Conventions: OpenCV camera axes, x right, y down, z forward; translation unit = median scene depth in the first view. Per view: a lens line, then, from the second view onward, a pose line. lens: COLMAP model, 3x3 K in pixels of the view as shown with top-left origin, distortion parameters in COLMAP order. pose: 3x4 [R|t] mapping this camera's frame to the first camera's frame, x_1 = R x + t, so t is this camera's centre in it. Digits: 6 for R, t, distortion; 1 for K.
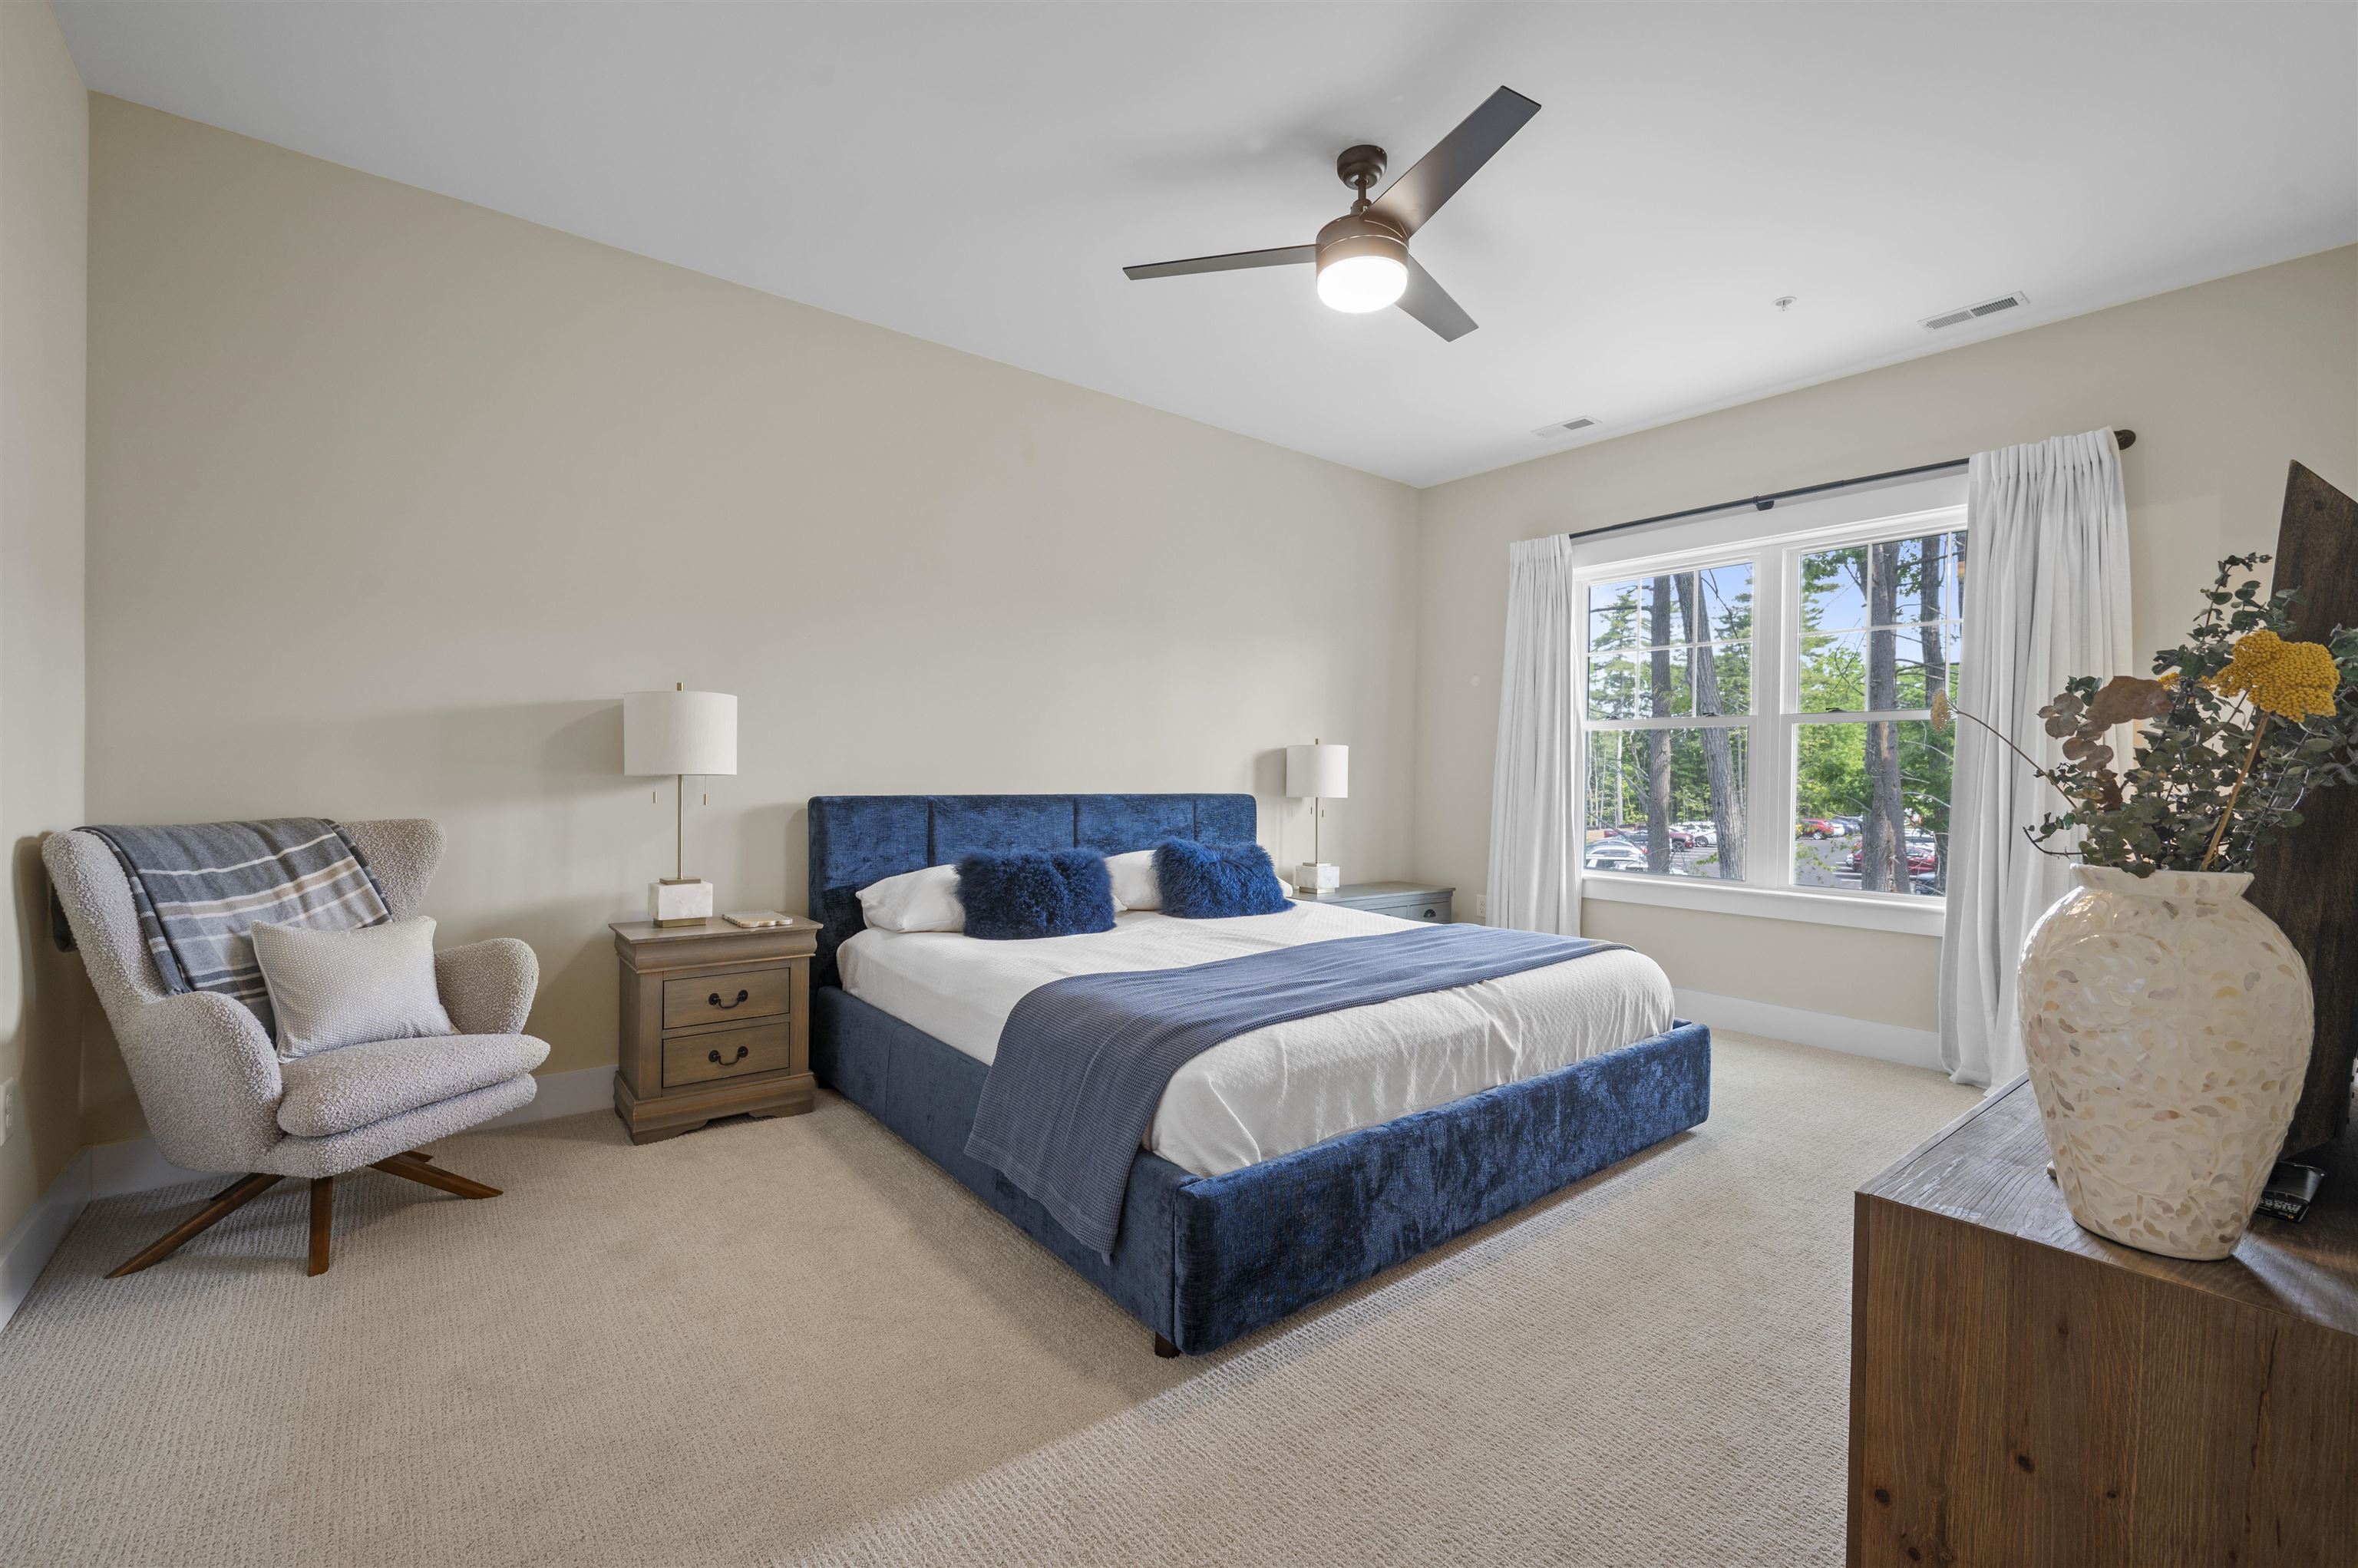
lens RADIAL K [[1004.1, 0, 1183.8], [0, 1004.1, 785.0], [0, 0, 1]] dist [0.001518, -0.001797]
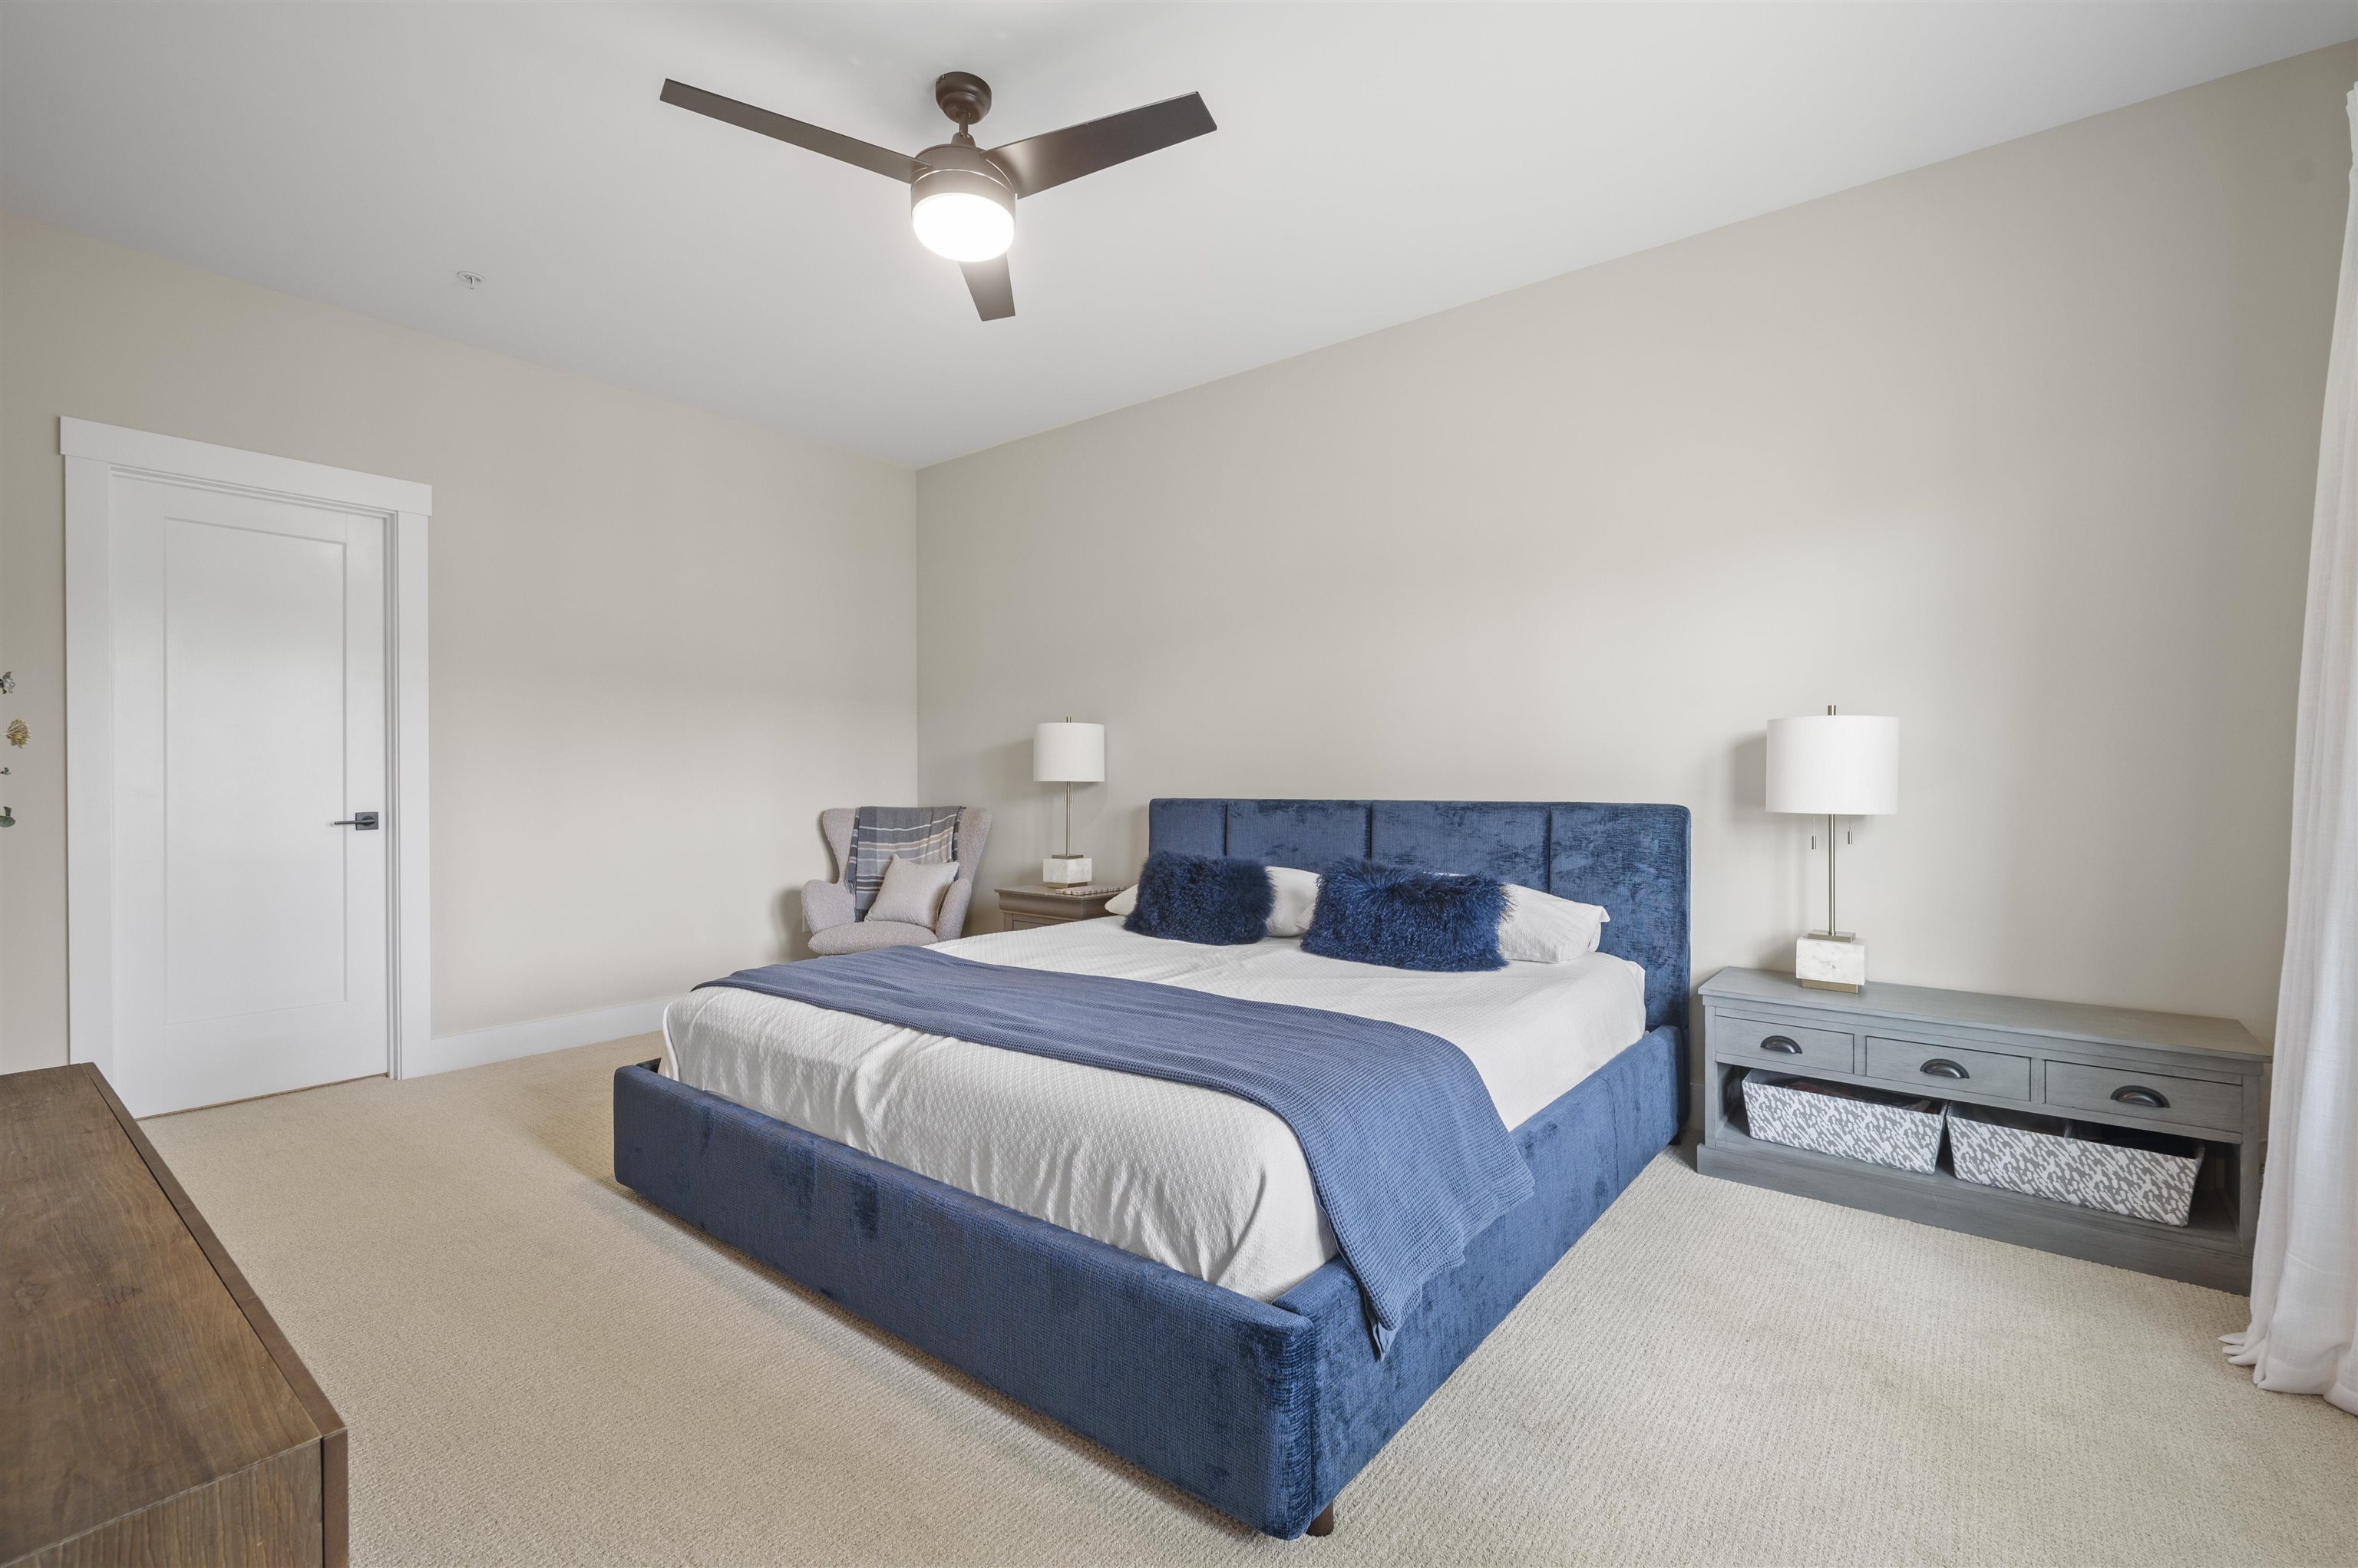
lens RADIAL K [[1004.1, 0, 1184.7], [0, 1004.1, 787.3], [0, 0, 1]] dist [0.001518, -0.001797]
pose [[0.224588, -0.003218, -0.974448, 0.825417], [-0.003716, 0.999984, -0.004159, 0.002622], [0.974447, 0.004555, 0.224573, 0.751604]]
